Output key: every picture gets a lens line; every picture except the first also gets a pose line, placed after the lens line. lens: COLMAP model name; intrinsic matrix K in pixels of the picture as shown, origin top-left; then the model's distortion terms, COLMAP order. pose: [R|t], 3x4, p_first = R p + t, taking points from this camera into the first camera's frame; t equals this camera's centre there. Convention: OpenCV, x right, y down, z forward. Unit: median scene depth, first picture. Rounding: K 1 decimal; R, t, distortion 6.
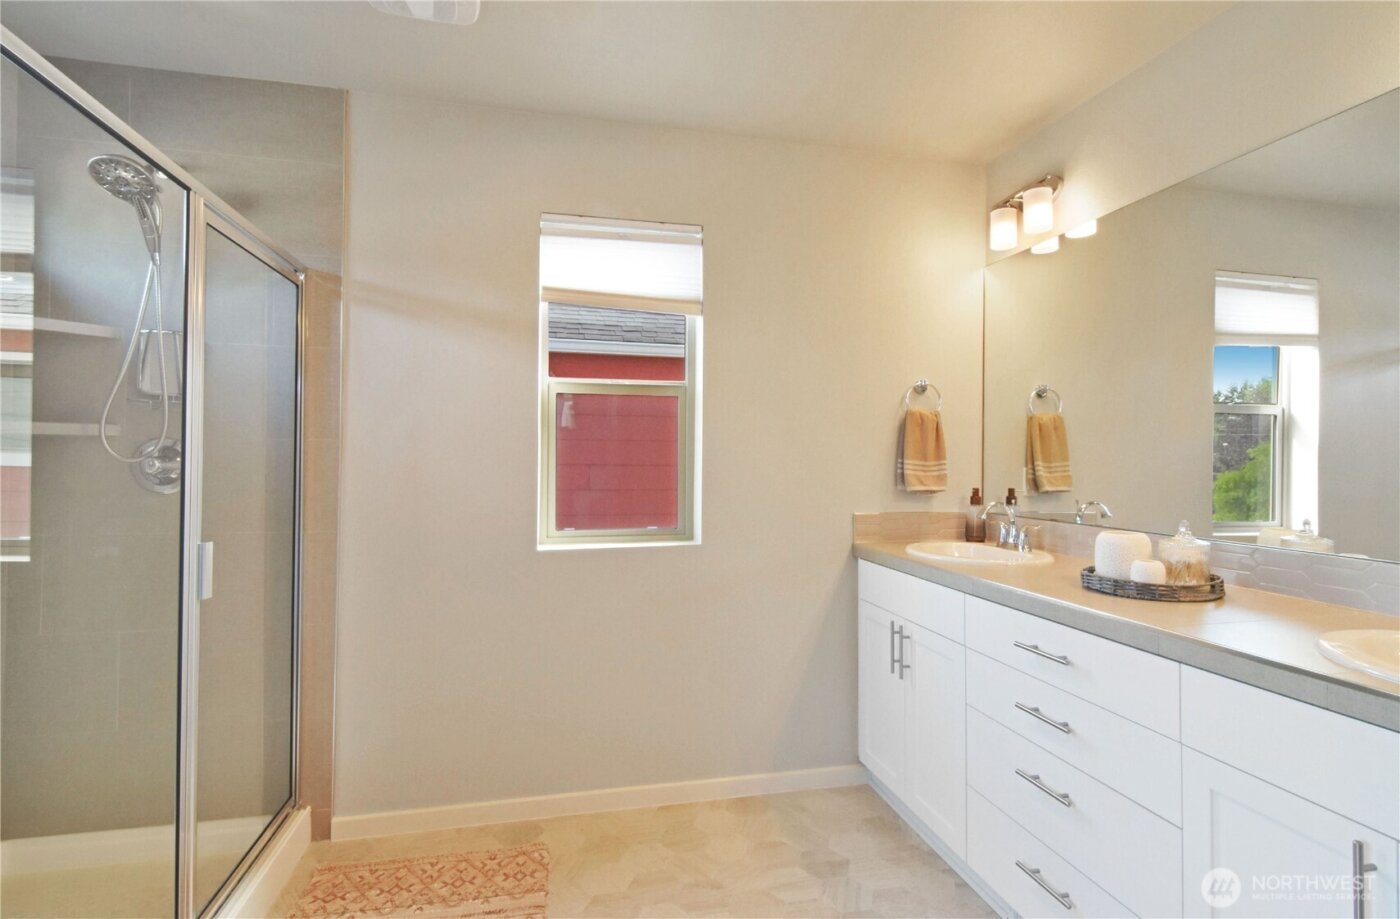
lens RADIAL K [[669.1, 0, 701.5], [0, 669.1, 442.2], [0, 0, 1]] dist [-0.001046, -0.000585]
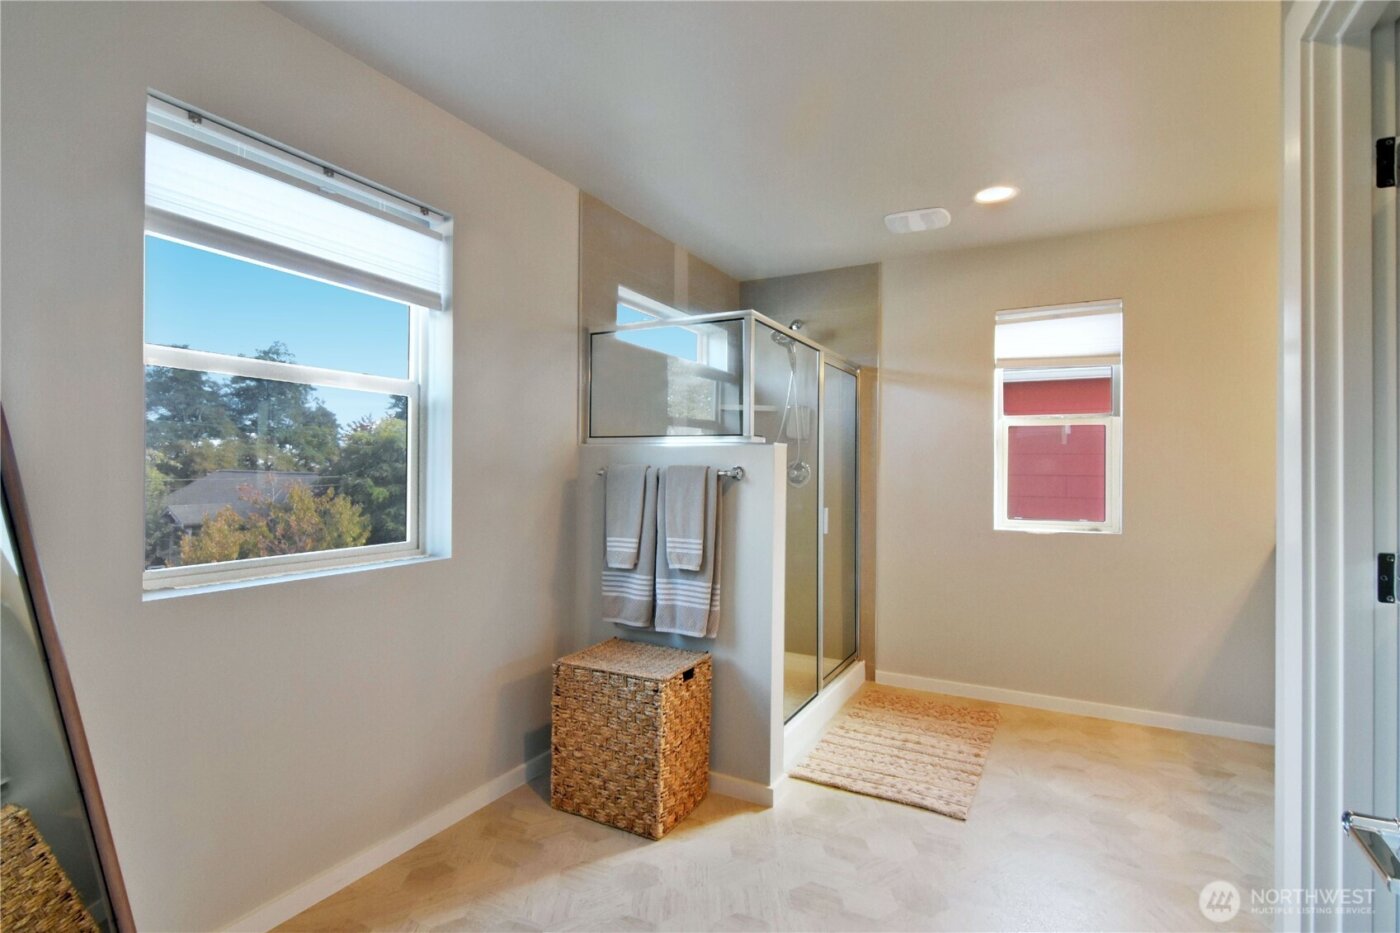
lens RADIAL K [[675.3, 0, 705.4], [0, 675.3, 464.2], [0, 0, 1]] dist [-0.000460, -0.000009]
pose [[0.750685, -0.004248, -0.660647, 0.304528], [0.012584, 0.999890, 0.007870, -0.011133], [0.660541, -0.014222, 0.750655, -0.656218]]
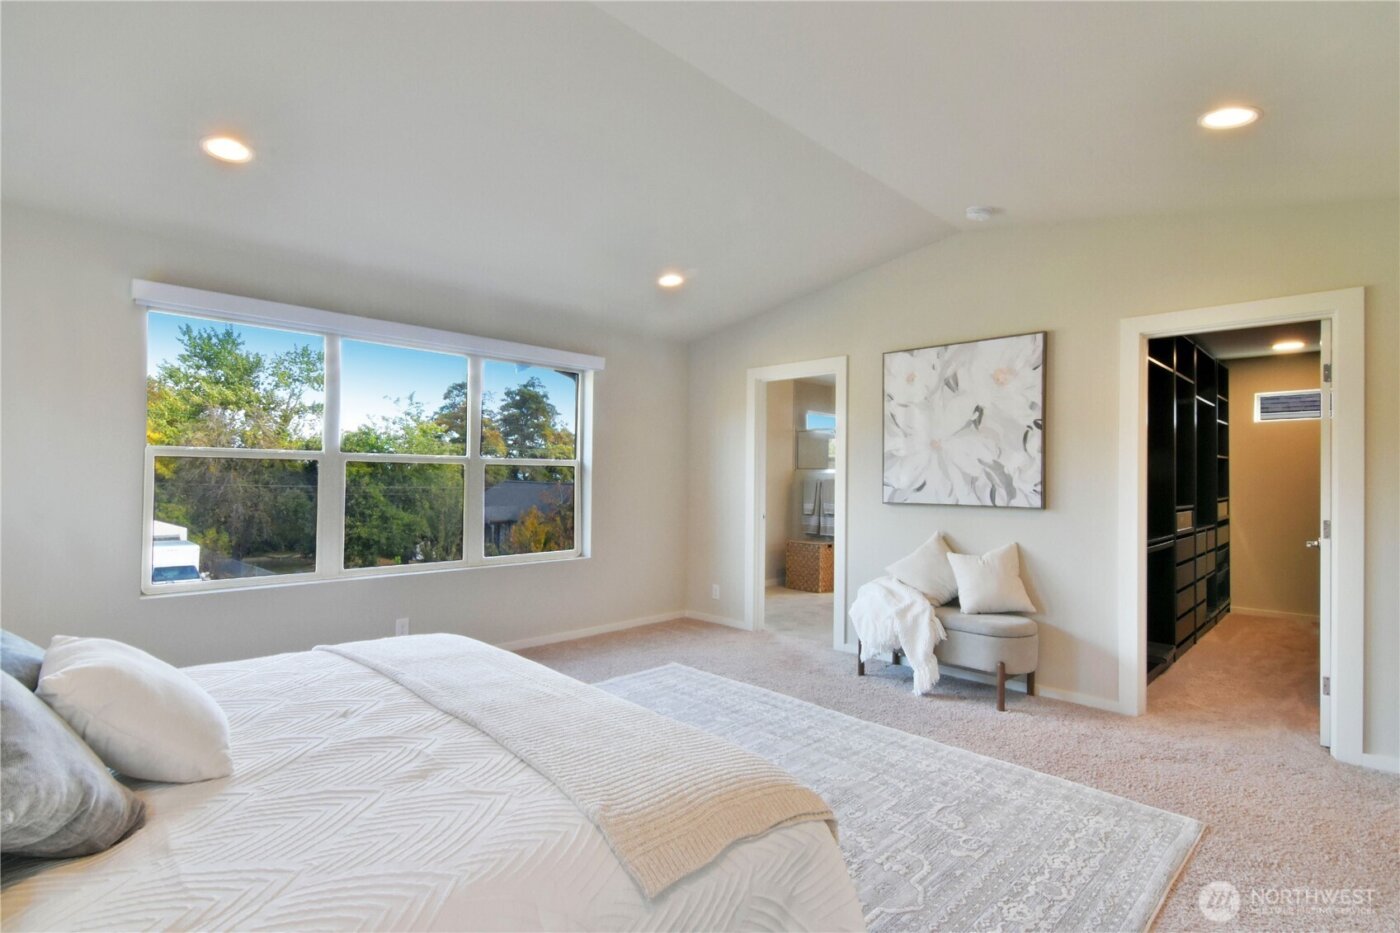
lens RADIAL K [[675.3, 0, 705.4], [0, 675.3, 464.2], [0, 0, 1]] dist [-0.000460, -0.000009]
pose [[0.533116, -0.018432, -0.845841, 3.928470], [0.013103, 0.999823, -0.013529, -0.070004], [0.845941, -0.003870, 0.533263, -3.758052]]
